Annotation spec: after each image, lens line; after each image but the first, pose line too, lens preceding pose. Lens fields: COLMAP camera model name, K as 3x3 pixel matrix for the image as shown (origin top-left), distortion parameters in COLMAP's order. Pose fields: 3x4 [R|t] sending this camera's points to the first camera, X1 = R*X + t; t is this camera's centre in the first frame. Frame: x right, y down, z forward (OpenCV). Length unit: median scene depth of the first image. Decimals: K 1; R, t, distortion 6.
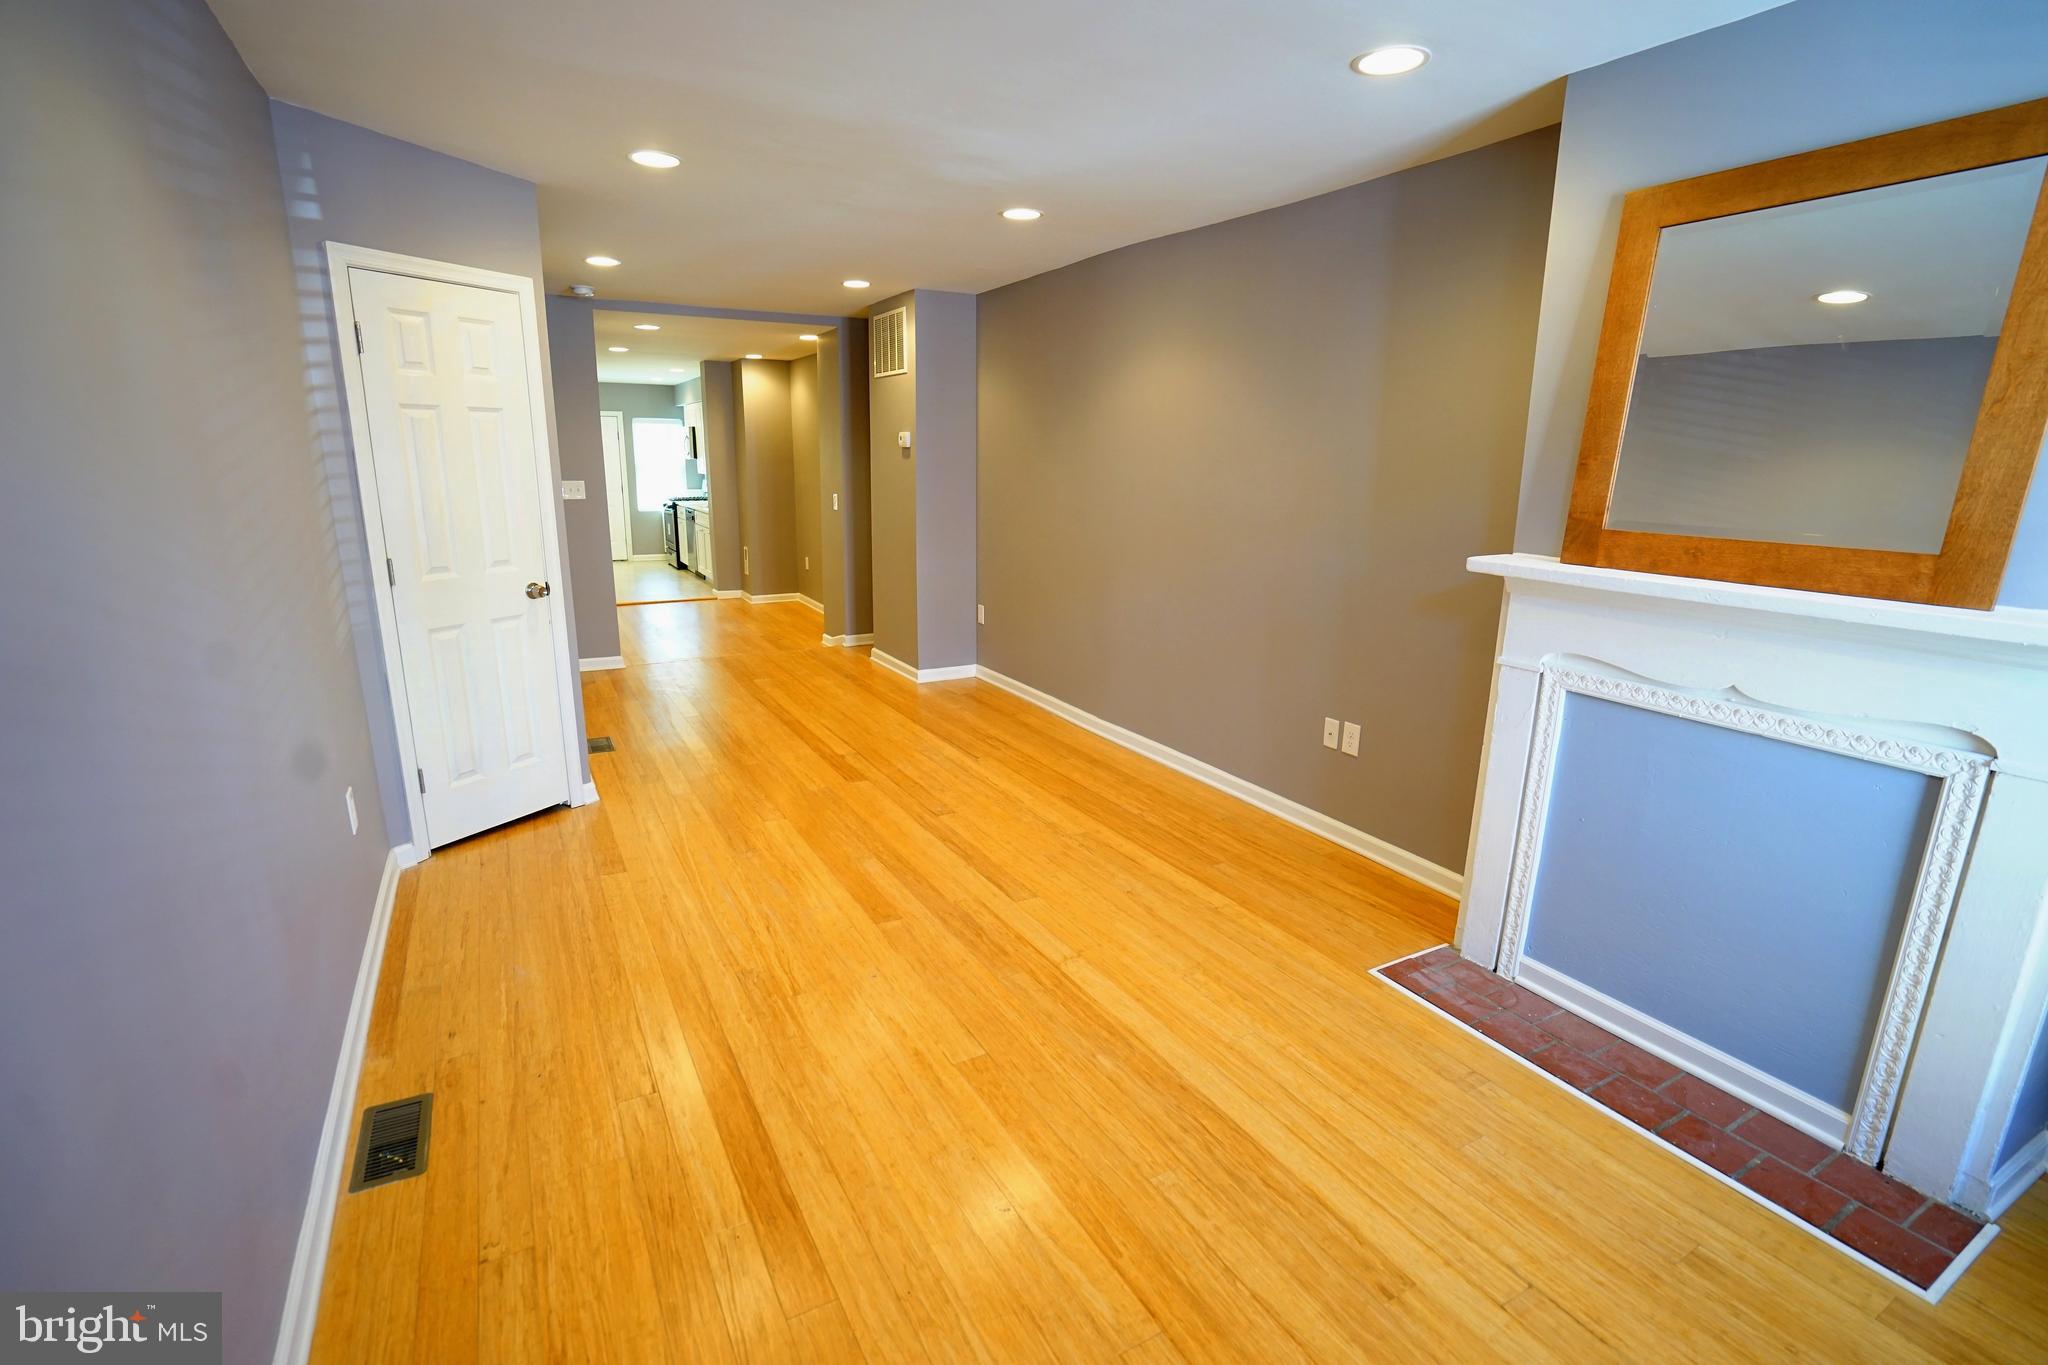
lens RADIAL K [[934.3, 0, 1018.7], [0, 934.3, 687.2], [0, 0, 1]] dist [-0.043190, 0.002063]
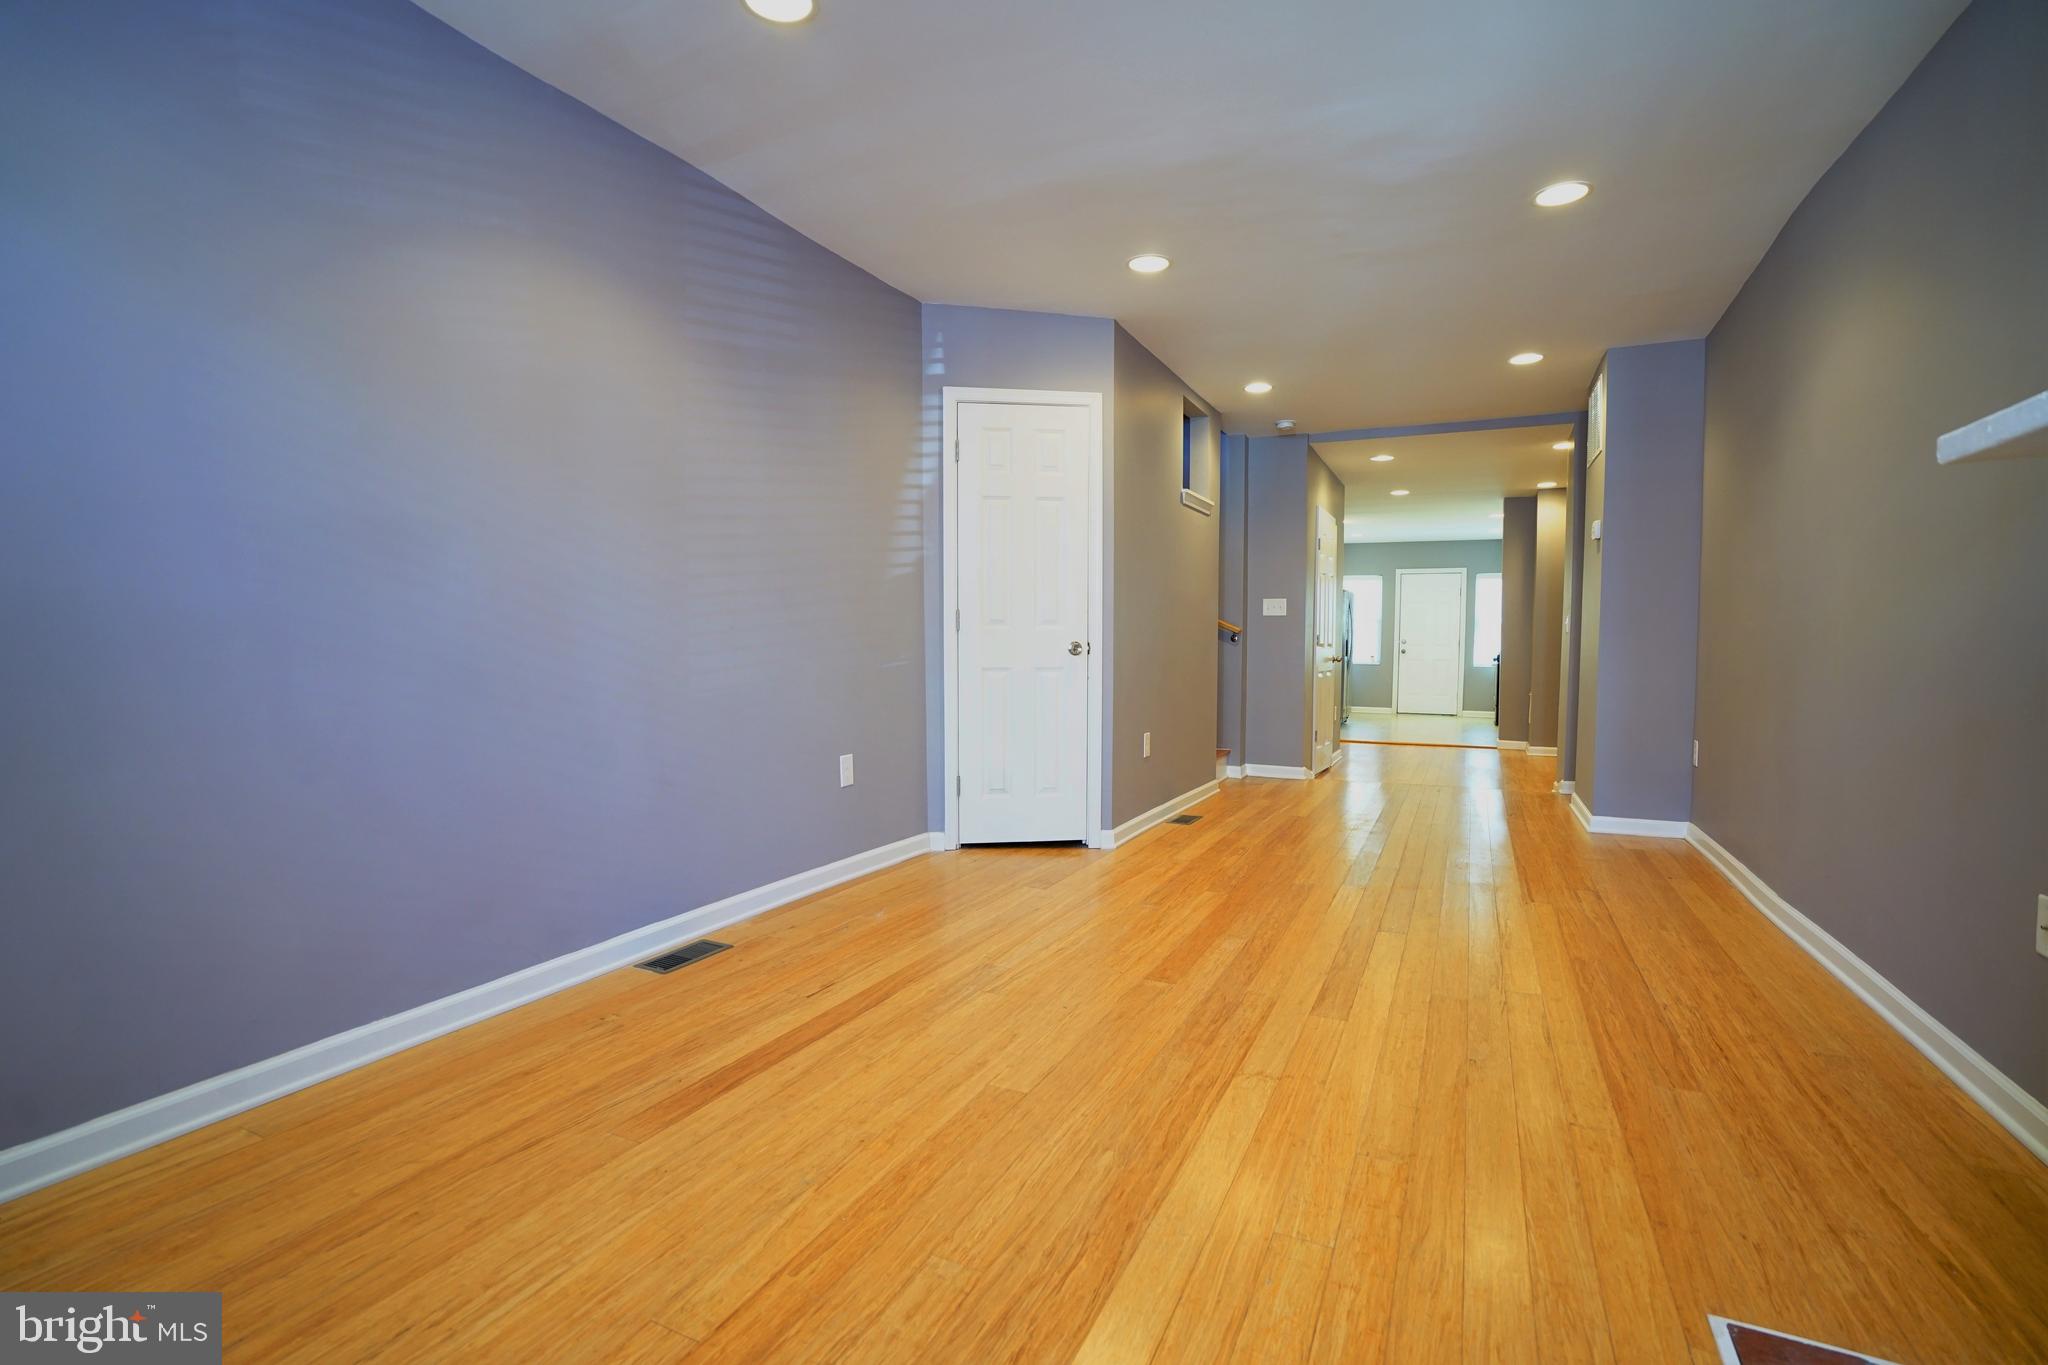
lens RADIAL K [[934.3, 0, 1026.4], [0, 934.3, 681.0], [0, 0, 1]] dist [-0.043190, 0.002063]
pose [[0.574806, 0.019169, -0.818065, 0.152006], [-0.190706, 0.975335, -0.111144, 0.029473], [0.795757, 0.219896, 0.564284, 0.105622]]
